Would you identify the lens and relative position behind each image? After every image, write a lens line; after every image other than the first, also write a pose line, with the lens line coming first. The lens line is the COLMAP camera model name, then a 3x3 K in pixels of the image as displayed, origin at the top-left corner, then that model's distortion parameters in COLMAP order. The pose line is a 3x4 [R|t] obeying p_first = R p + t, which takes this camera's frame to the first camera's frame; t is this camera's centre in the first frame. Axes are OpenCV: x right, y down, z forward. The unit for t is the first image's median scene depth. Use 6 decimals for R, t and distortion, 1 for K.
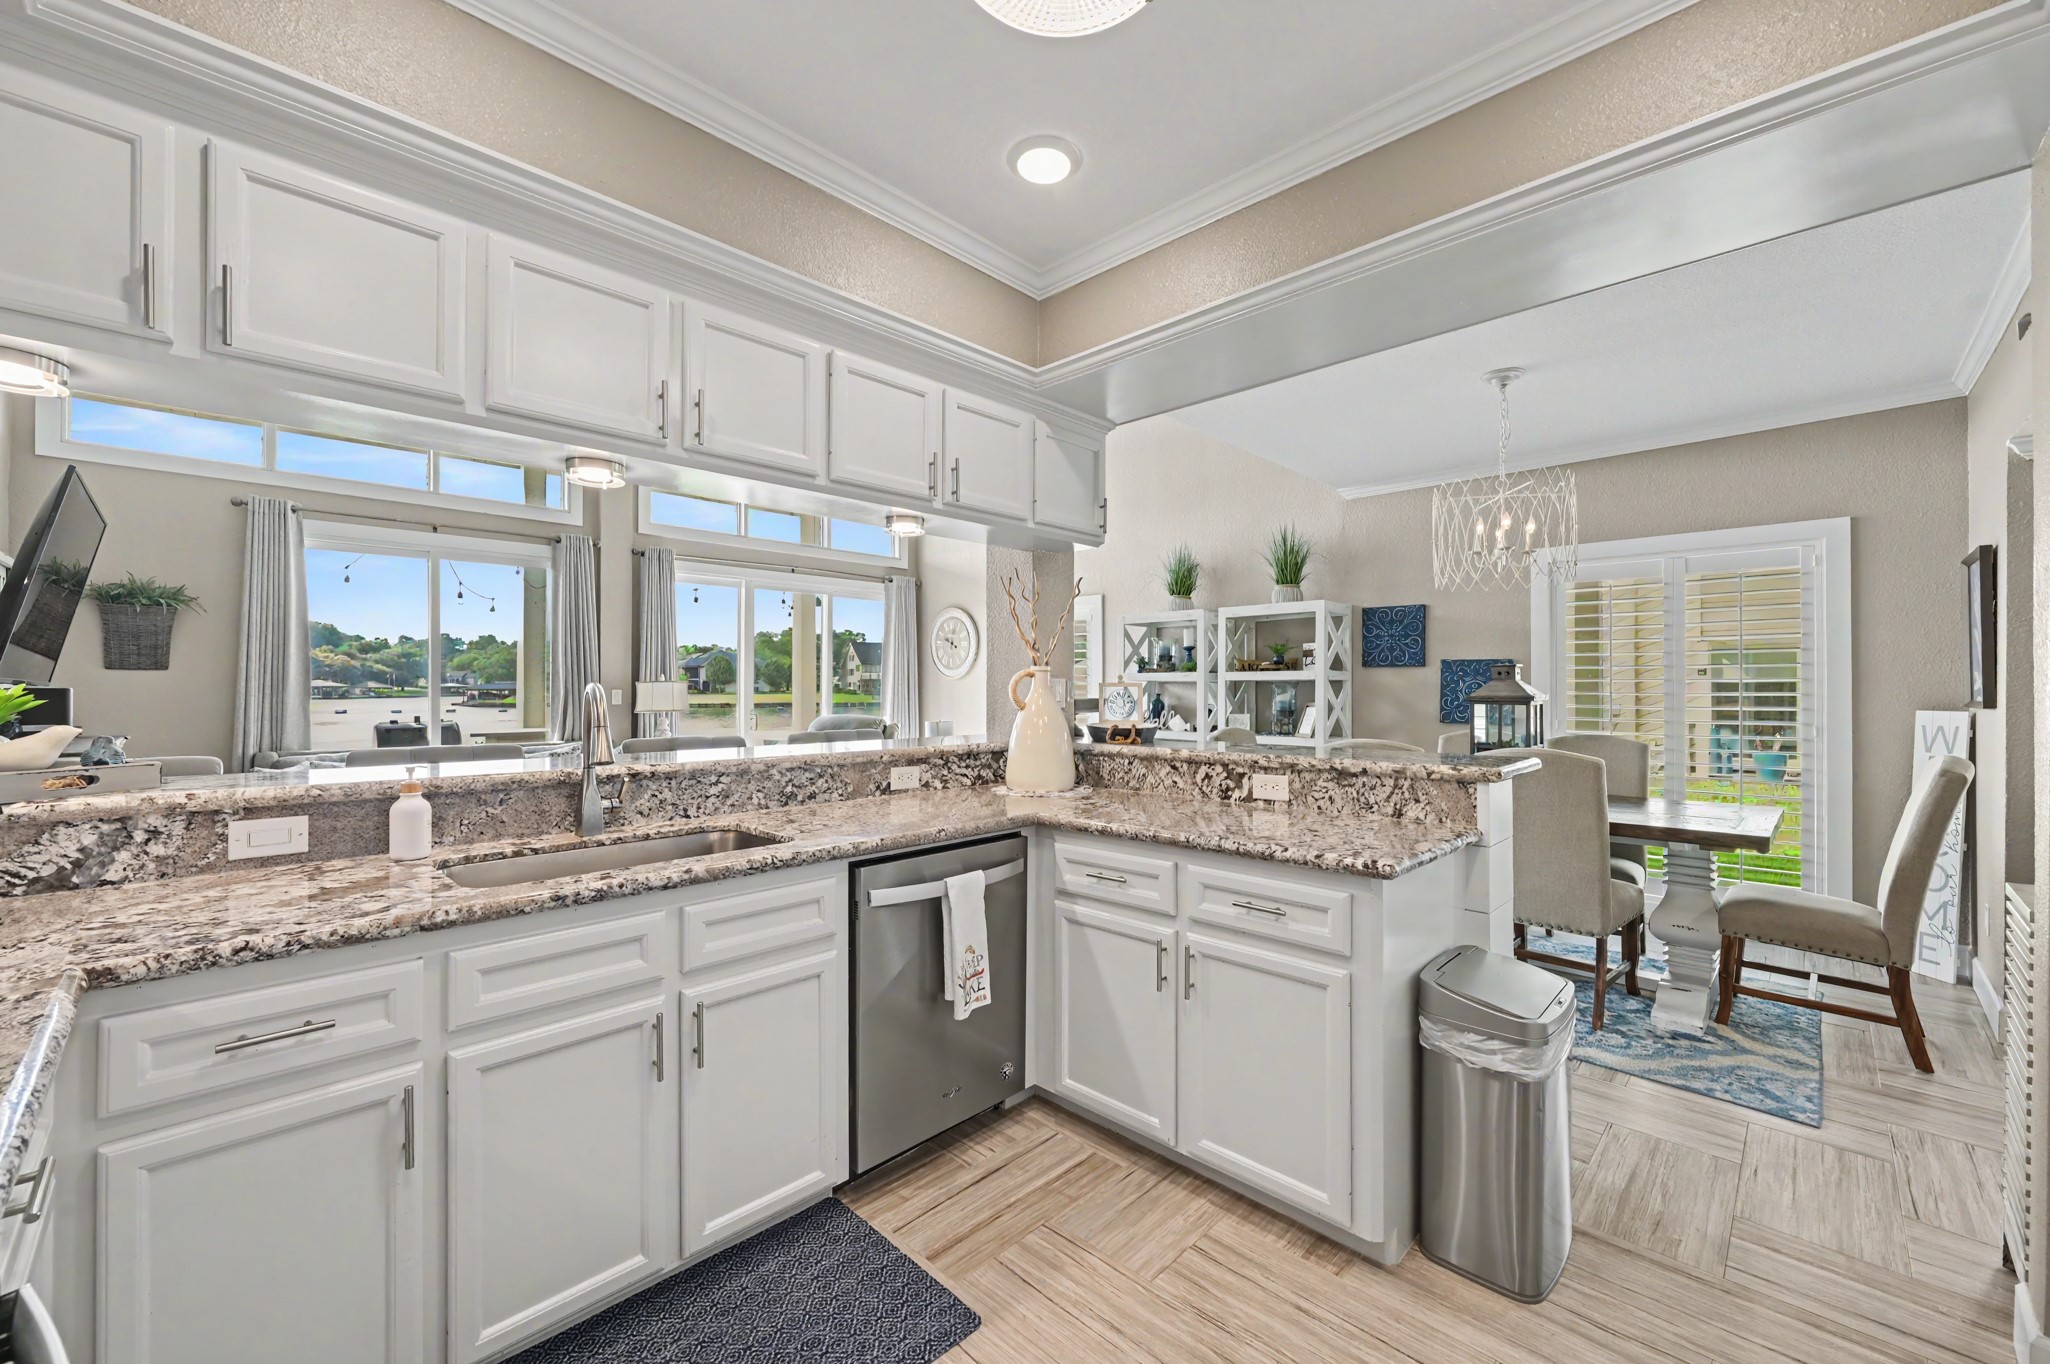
lens RADIAL K [[815.0, 0, 1025.7], [0, 815.0, 682.5], [0, 0, 1]] dist [-0.002236, 0.000117]
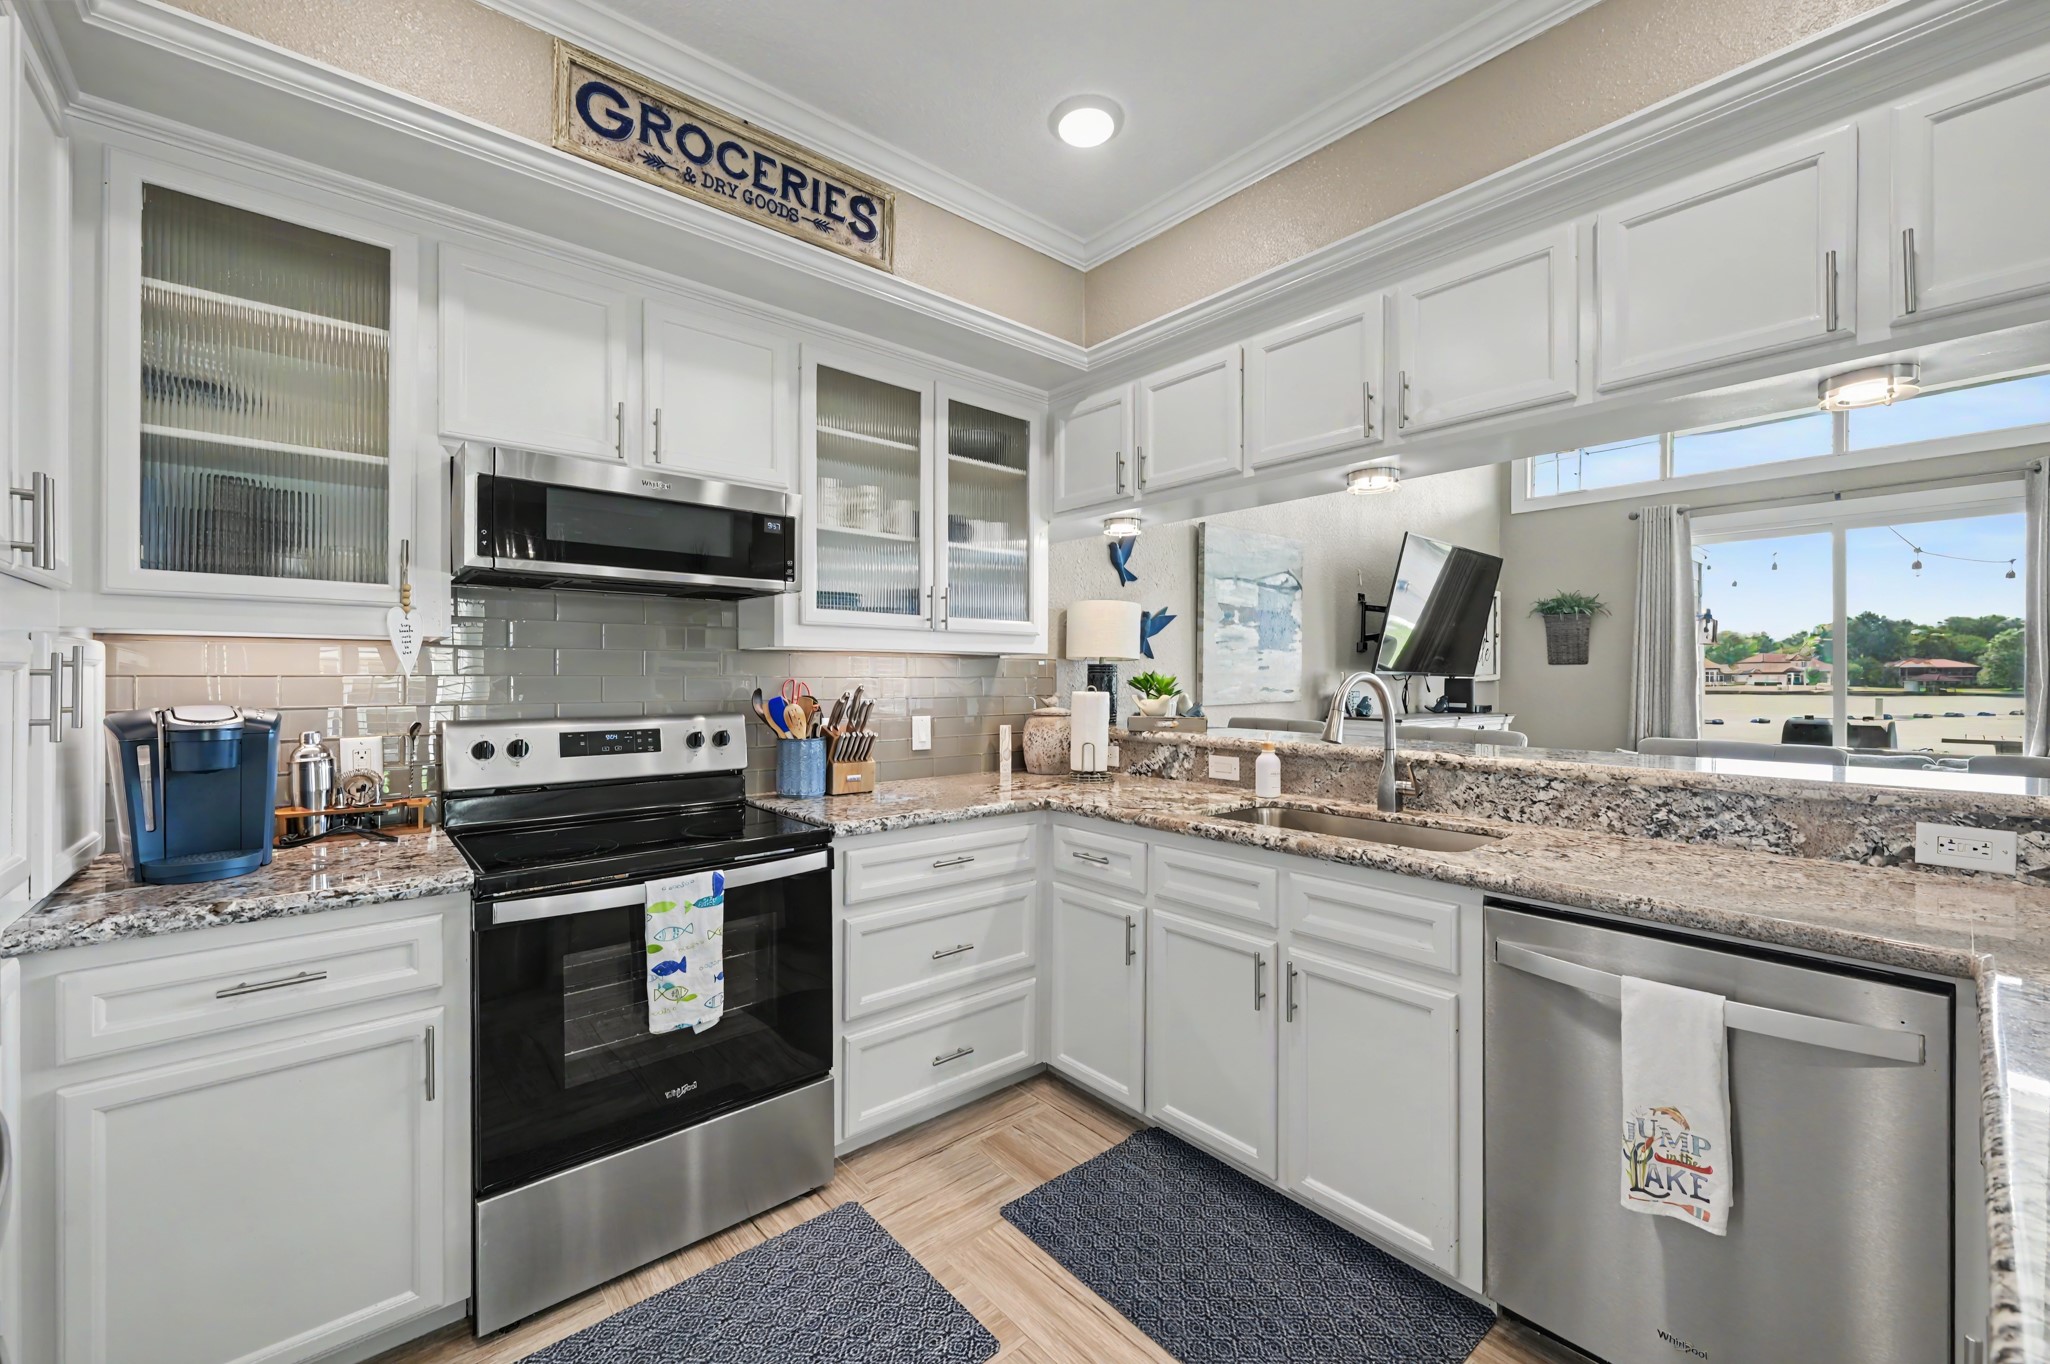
lens RADIAL K [[815.0, 0, 1025.7], [0, 815.0, 682.5], [0, 0, 1]] dist [-0.002236, 0.000117]
pose [[-0.084397, 0.005195, -0.996419, 0.462745], [0.001942, 0.999985, 0.005049, 0.007198], [0.996430, -0.001509, -0.084405, 0.477133]]
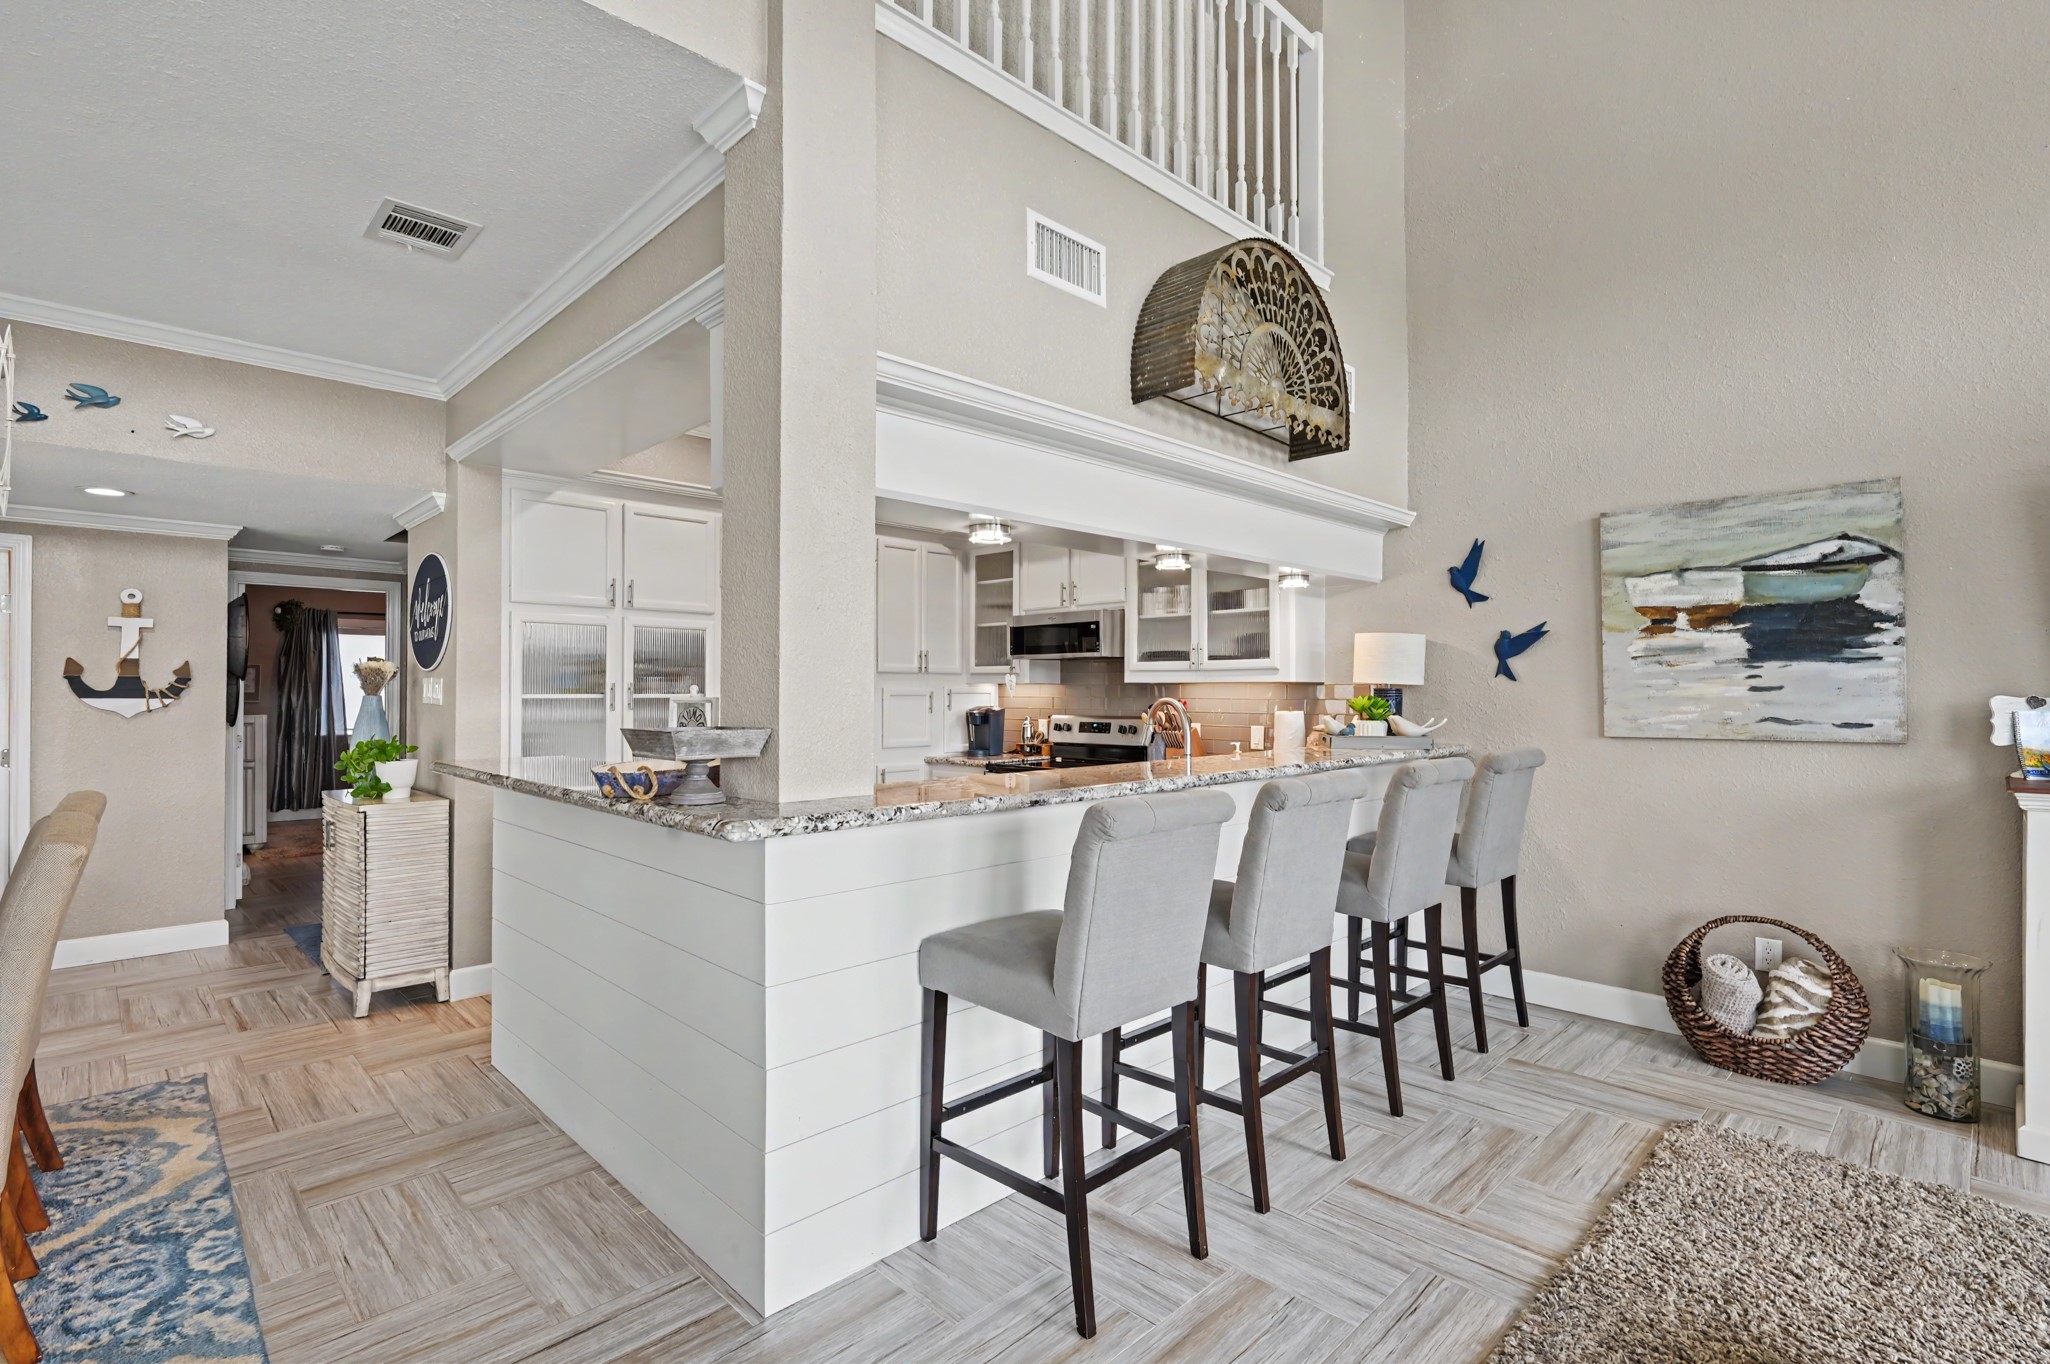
lens RADIAL K [[969.0, 0, 1025.0], [0, 969.0, 682.0], [0, 0, 1]] dist [0.000095, 0.000536]
pose [[-0.999743, -0.001630, 0.022627, -0.220932], [-0.001913, 0.999920, -0.012516, -0.003325], [-0.022605, -0.012556, -0.999666, 2.164798]]
